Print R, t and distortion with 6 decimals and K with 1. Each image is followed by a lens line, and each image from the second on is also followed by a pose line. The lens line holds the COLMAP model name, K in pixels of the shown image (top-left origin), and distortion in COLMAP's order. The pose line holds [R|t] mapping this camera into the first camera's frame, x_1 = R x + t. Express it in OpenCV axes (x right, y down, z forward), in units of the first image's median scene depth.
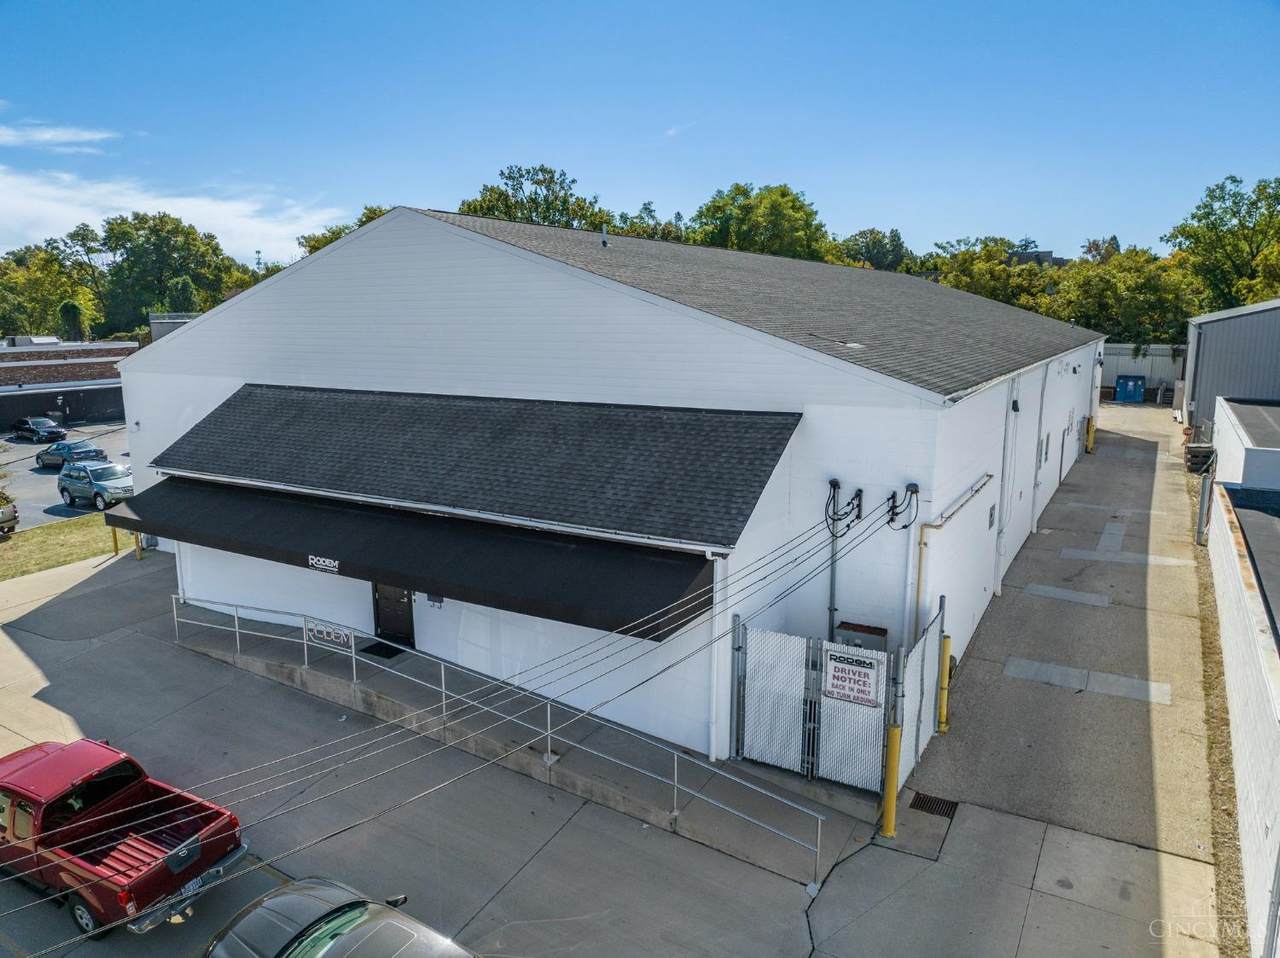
lens RADIAL K [[894.5, 0, 640.0], [0, 894.5, 479.0], [0, 0, 1]] dist [-0.050691, 0.029031]
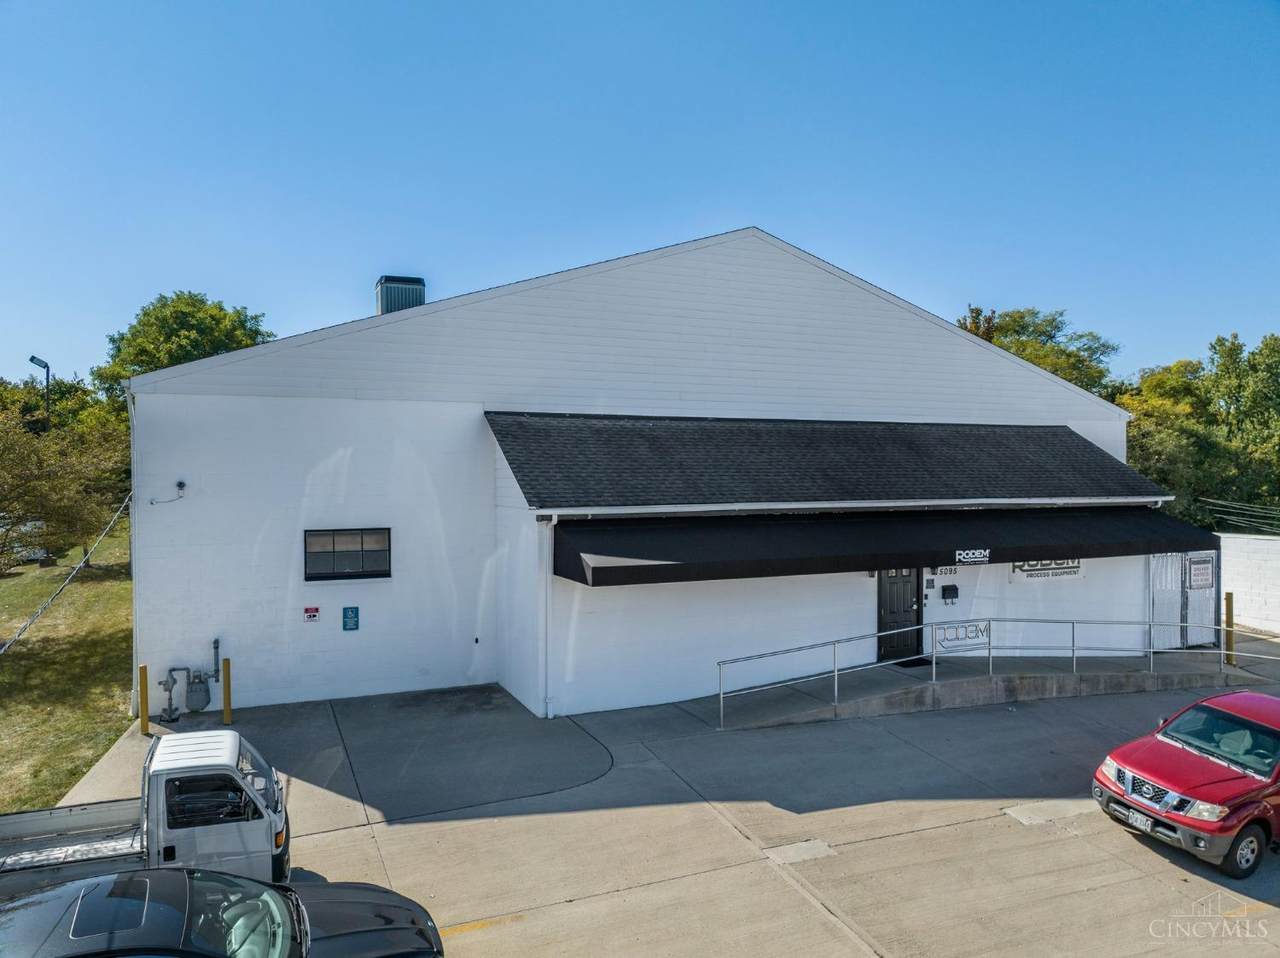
lens RADIAL K [[894.5, 0, 640.0], [0, 894.5, 479.0], [0, 0, 1]] dist [-0.050691, 0.029031]
pose [[0.586152, 0.000138, 0.810201, -1.339305], [0.151995, 0.982226, -0.110131, 0.062337], [-0.795816, 0.187700, 0.575712, 0.695120]]
